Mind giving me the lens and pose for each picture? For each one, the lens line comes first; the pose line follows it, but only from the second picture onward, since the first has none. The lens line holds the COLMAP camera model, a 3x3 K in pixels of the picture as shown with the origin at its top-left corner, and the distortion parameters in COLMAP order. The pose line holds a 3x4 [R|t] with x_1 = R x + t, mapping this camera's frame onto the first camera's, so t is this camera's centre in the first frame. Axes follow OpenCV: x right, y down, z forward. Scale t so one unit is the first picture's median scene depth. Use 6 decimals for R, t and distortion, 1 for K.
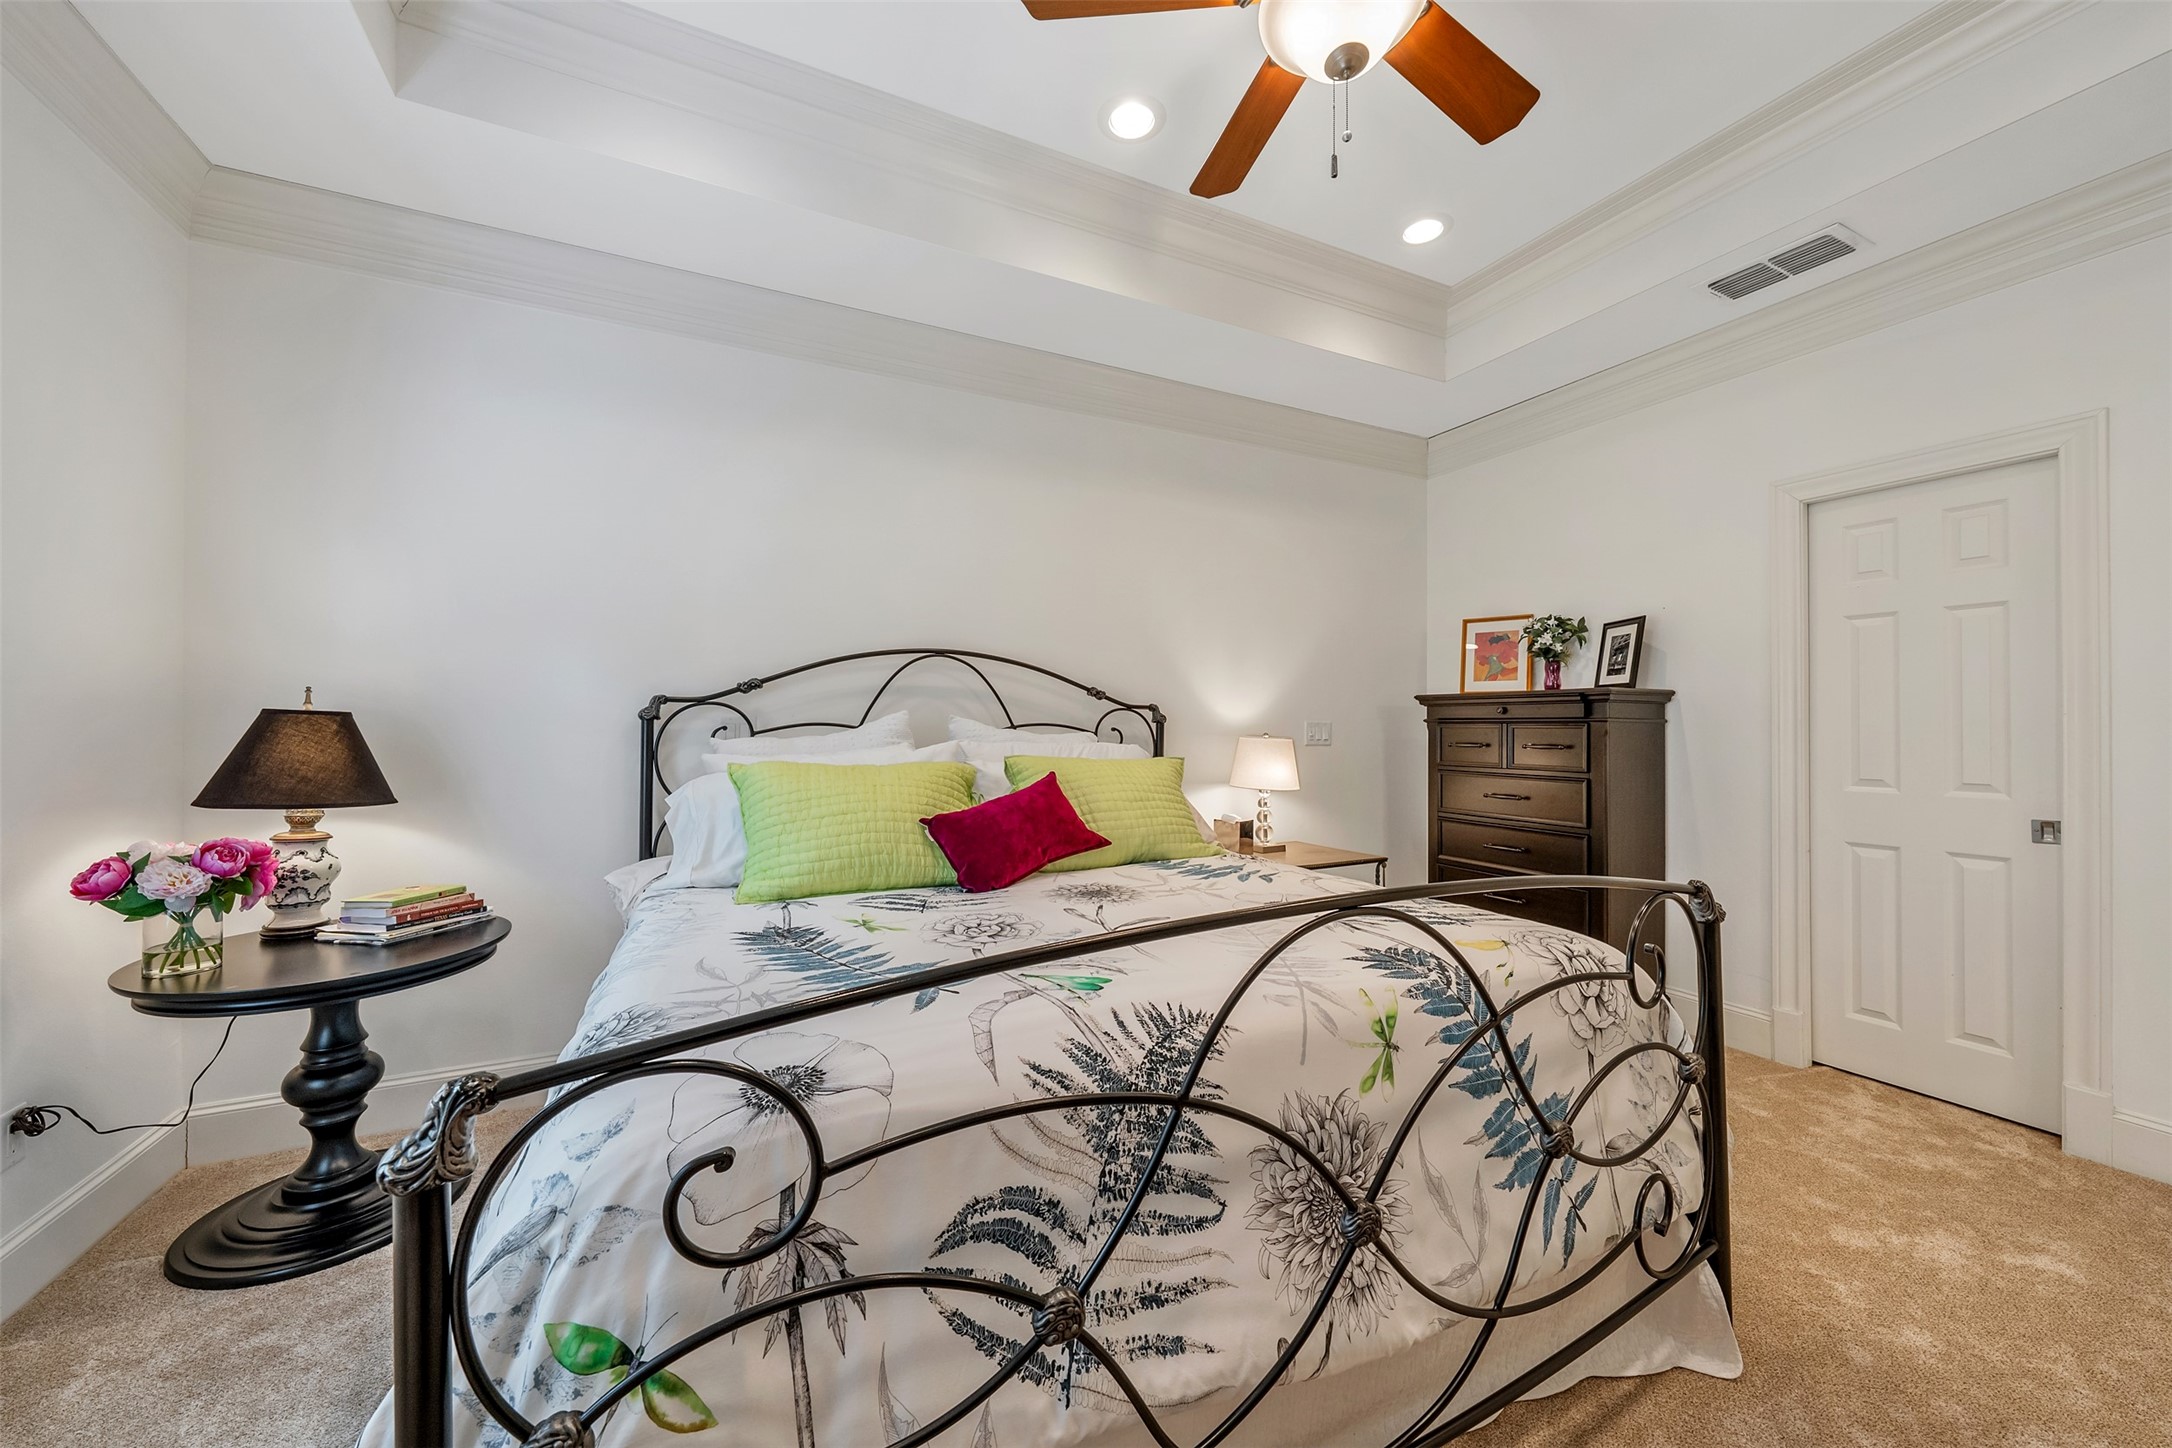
lens RADIAL K [[790.1, 0, 1041.7], [0, 790.1, 723.4], [0, 0, 1]] dist [0.000352, 0.000027]
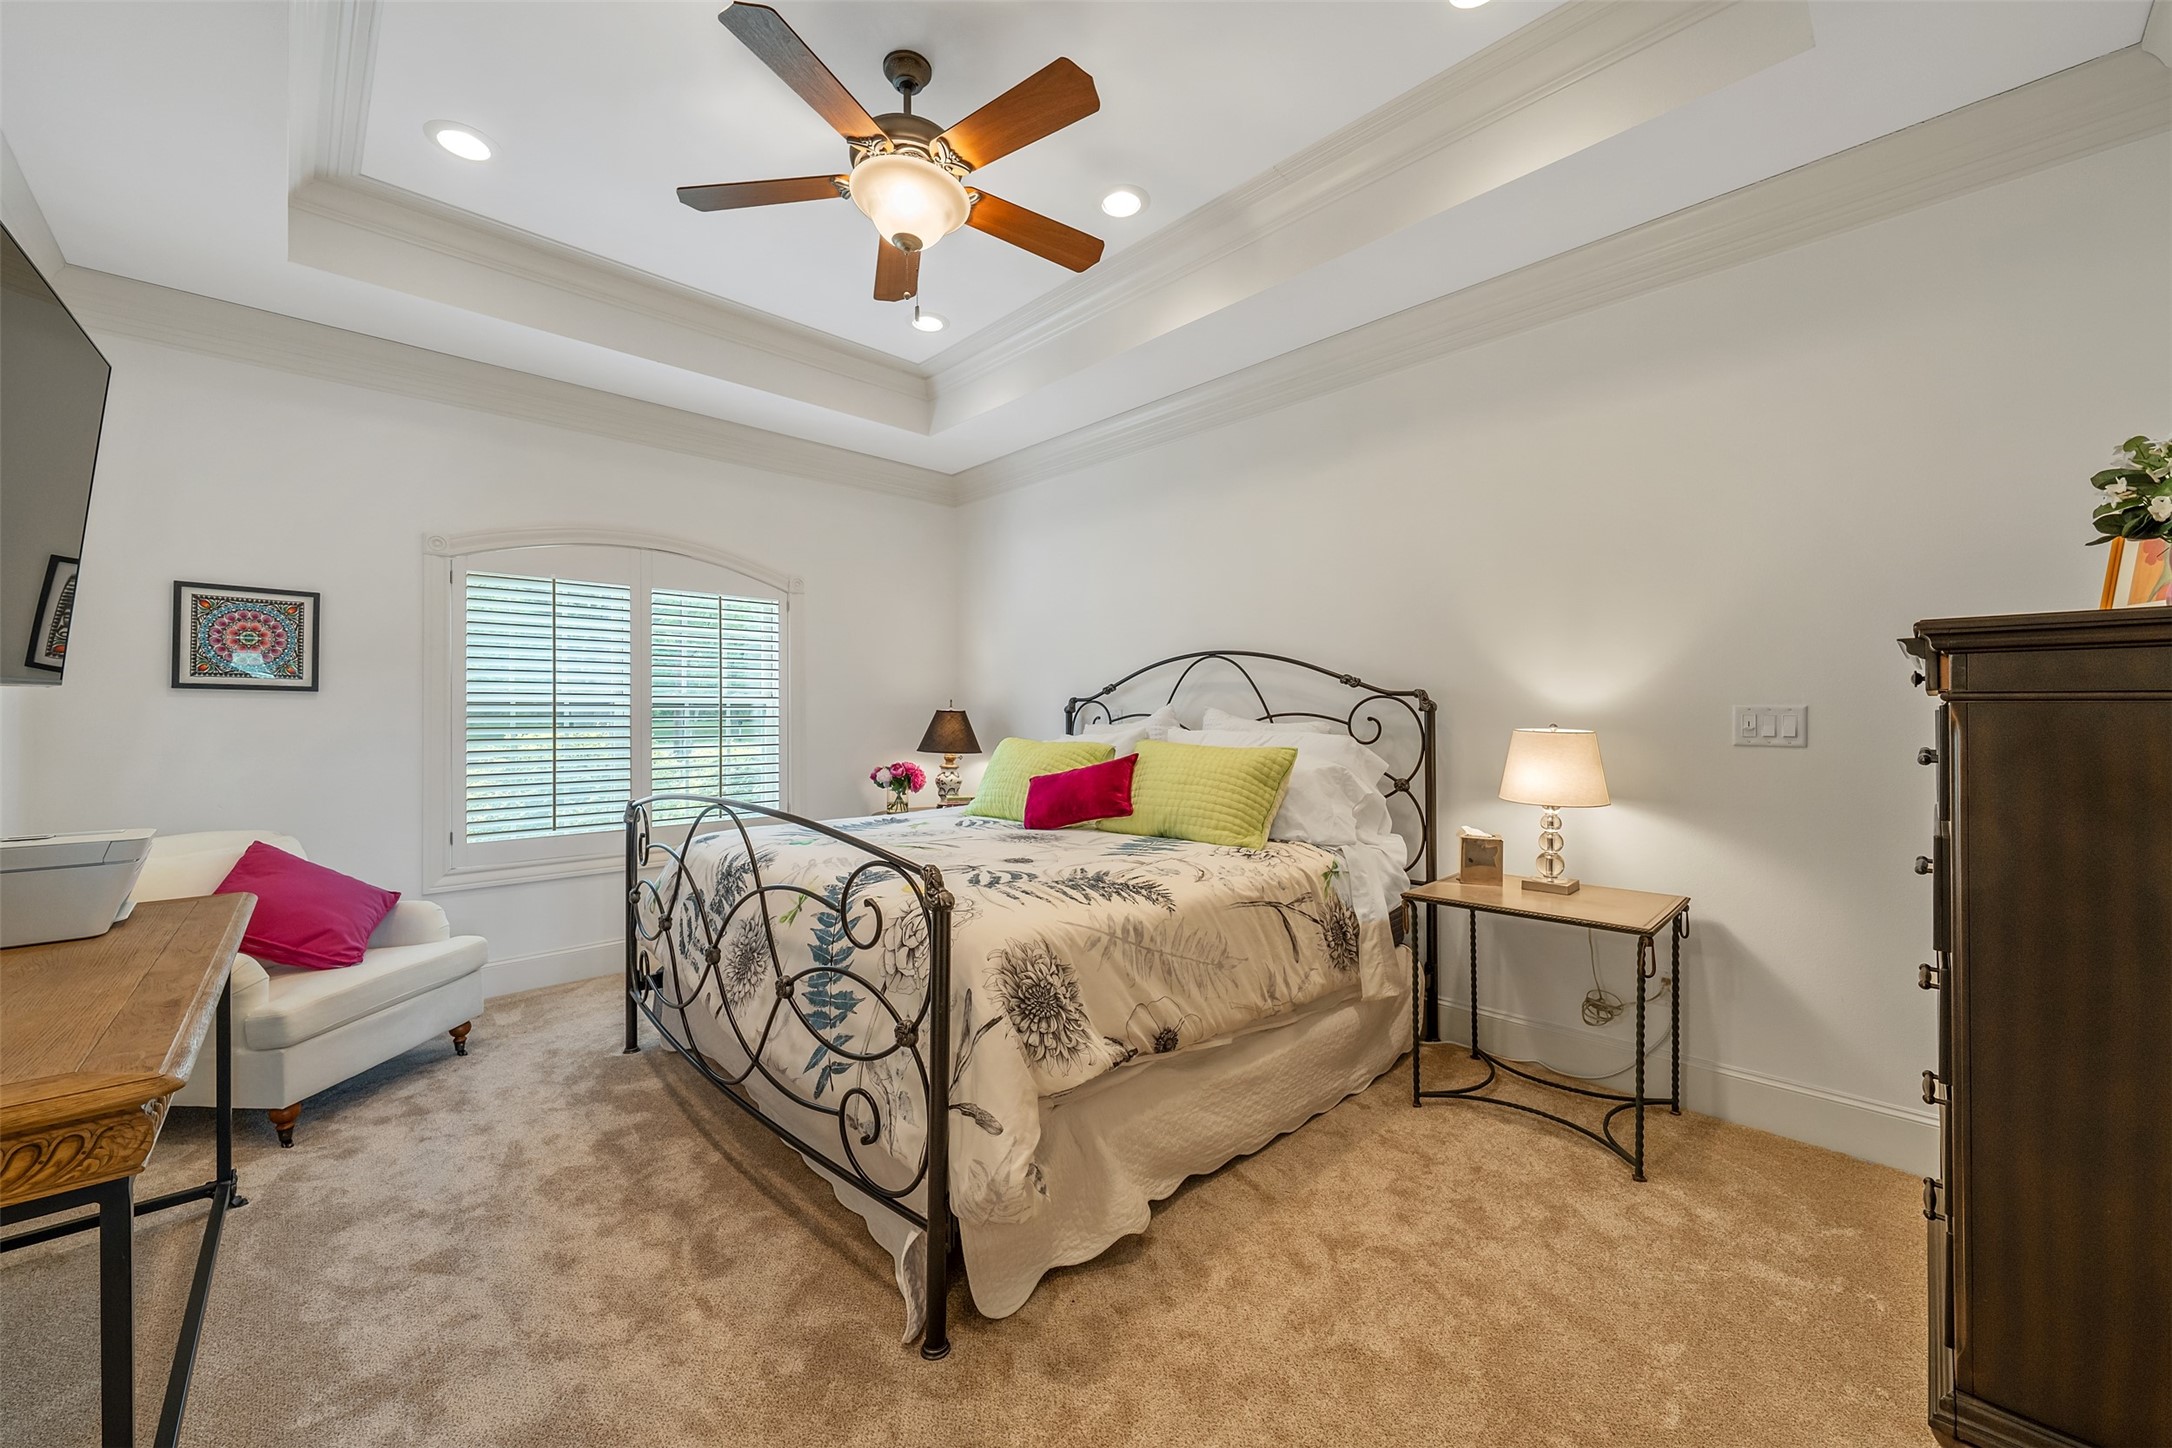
lens RADIAL K [[809.8, 0, 1088.9], [0, 809.8, 715.6], [0, 0, 1]] dist [-0.009168, -0.000031]
pose [[0.331718, -0.003078, -0.943374, 1.158898], [0.003672, 0.999991, -0.001971, 0.005303], [0.943372, -0.002811, 0.331726, 0.520459]]
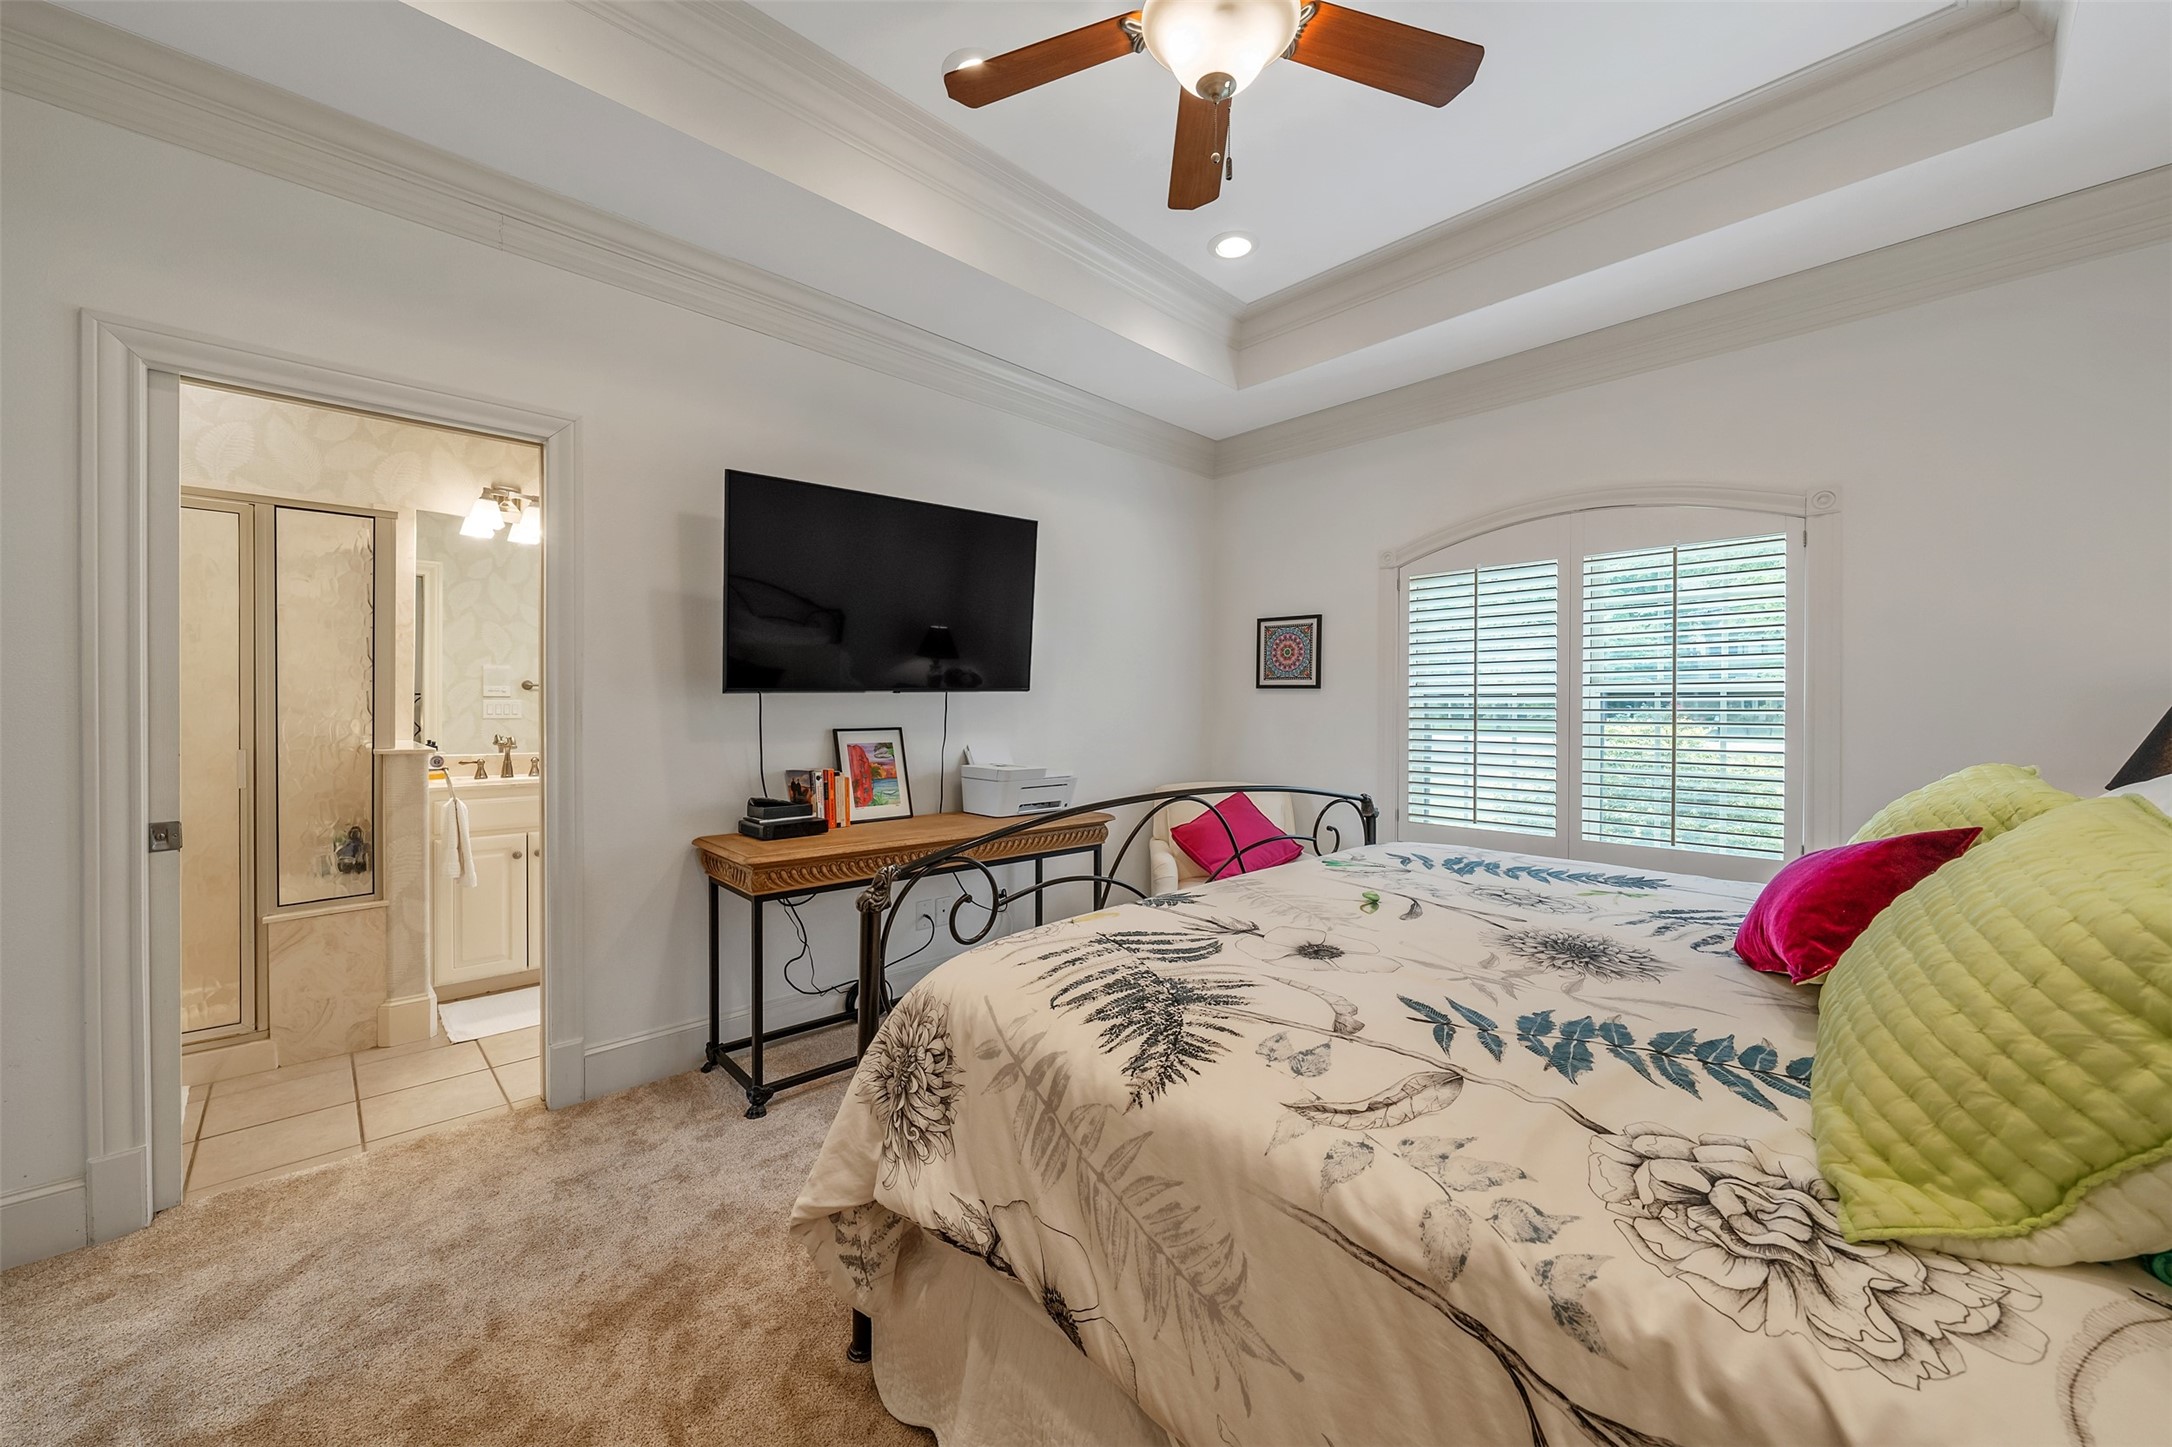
lens RADIAL K [[809.8, 0, 1088.9], [0, 809.8, 715.1], [0, 0, 1]] dist [-0.009168, -0.000031]
pose [[-0.944414, -0.000778, -0.328757, 0.432445], [-0.003941, 0.999952, 0.008955, 0.002123], [0.328734, 0.009753, -0.944372, 1.414417]]
